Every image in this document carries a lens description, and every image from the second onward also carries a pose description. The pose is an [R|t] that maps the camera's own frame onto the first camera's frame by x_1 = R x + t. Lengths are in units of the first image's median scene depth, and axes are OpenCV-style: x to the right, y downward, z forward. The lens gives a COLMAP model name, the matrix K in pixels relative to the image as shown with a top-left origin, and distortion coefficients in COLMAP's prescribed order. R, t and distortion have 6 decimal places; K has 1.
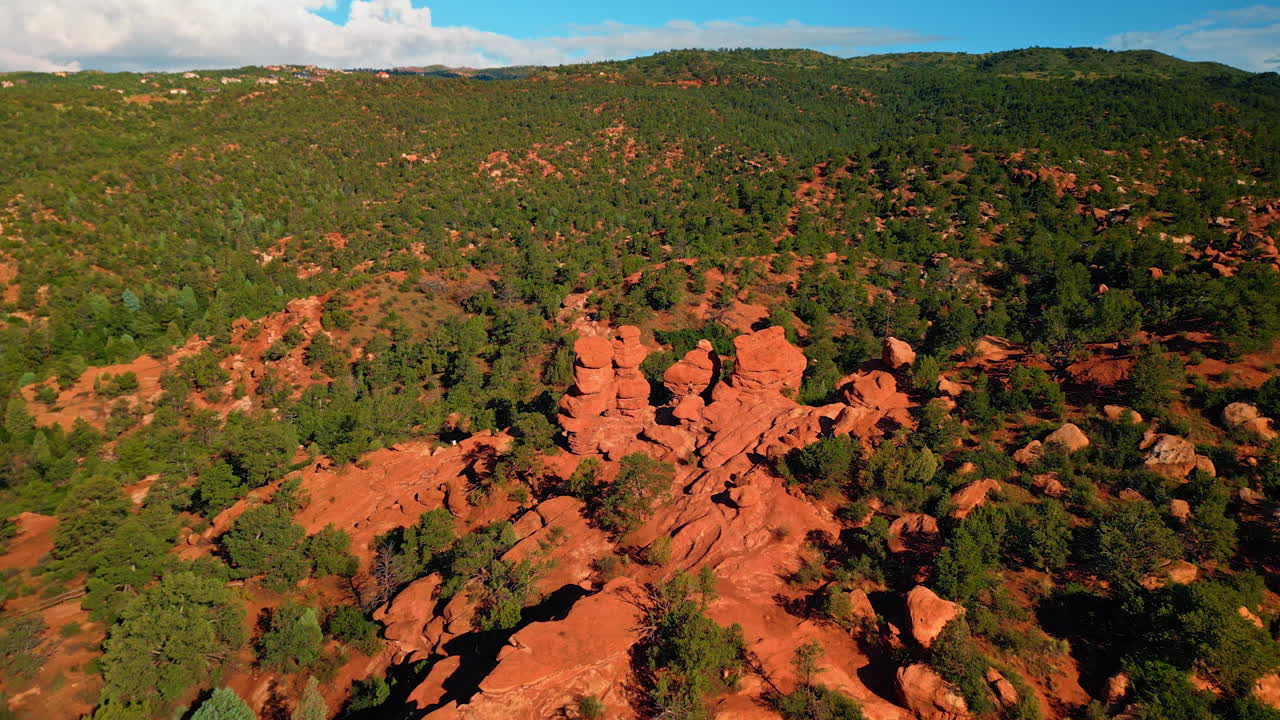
lens RADIAL K [[928.4, 0, 655.4], [0, 928.4, 363.0], [0, 0, 1]] dist [0.086015, -0.090540]
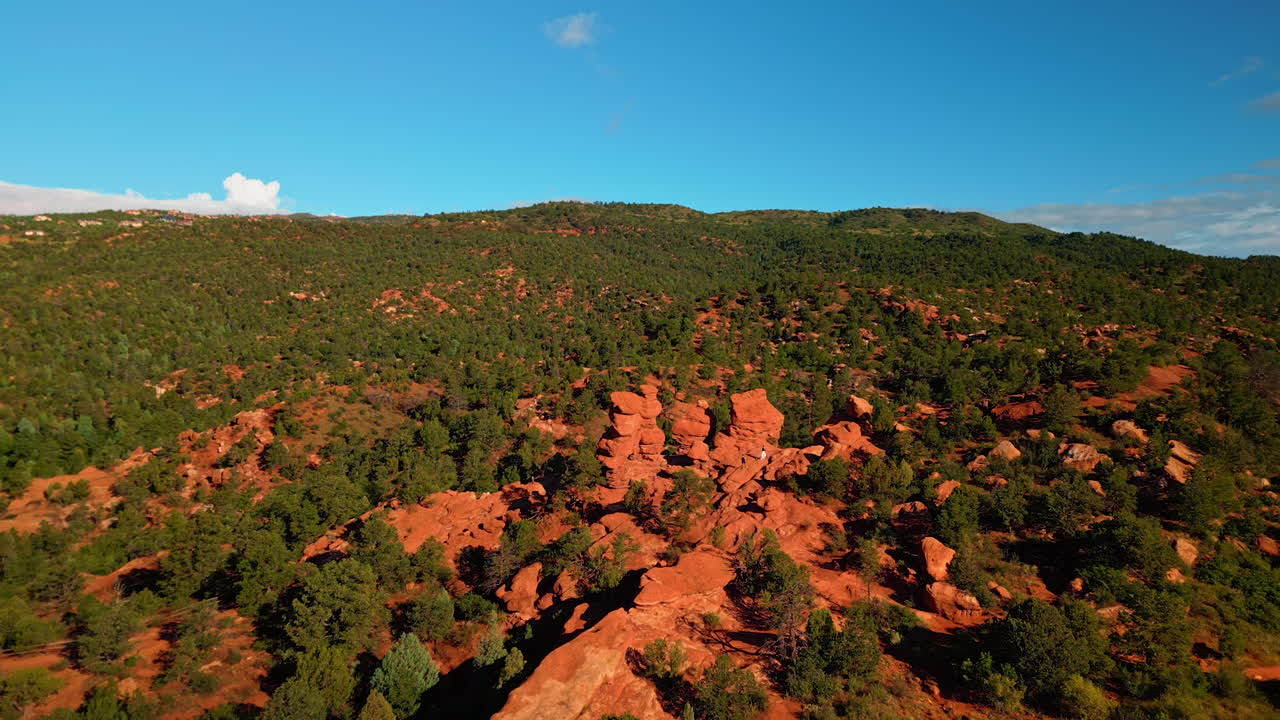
lens RADIAL K [[928.4, 0, 655.4], [0, 928.4, 363.0], [0, 0, 1]] dist [0.086015, -0.090540]
pose [[0.990105, -0.004466, 0.140255, -0.060807], [0.026037, 0.987984, -0.152346, 0.037623], [-0.137889, 0.154490, 0.978325, -0.063898]]
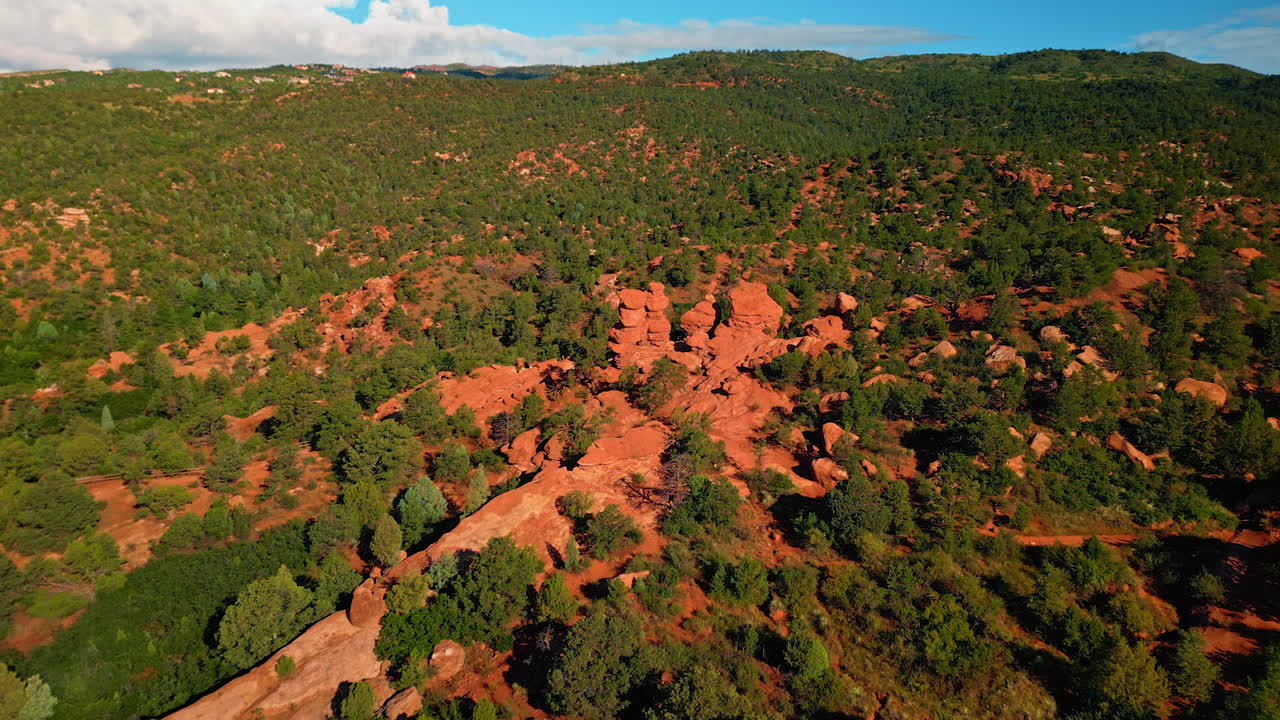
lens RADIAL K [[928.4, 0, 655.4], [0, 928.4, 363.0], [0, 0, 1]] dist [0.086015, -0.090540]
pose [[0.999810, 0.007932, -0.017813, -0.001265], [-0.007892, 0.999966, 0.002343, 0.026083], [0.017831, -0.002202, 0.999839, -0.139478]]
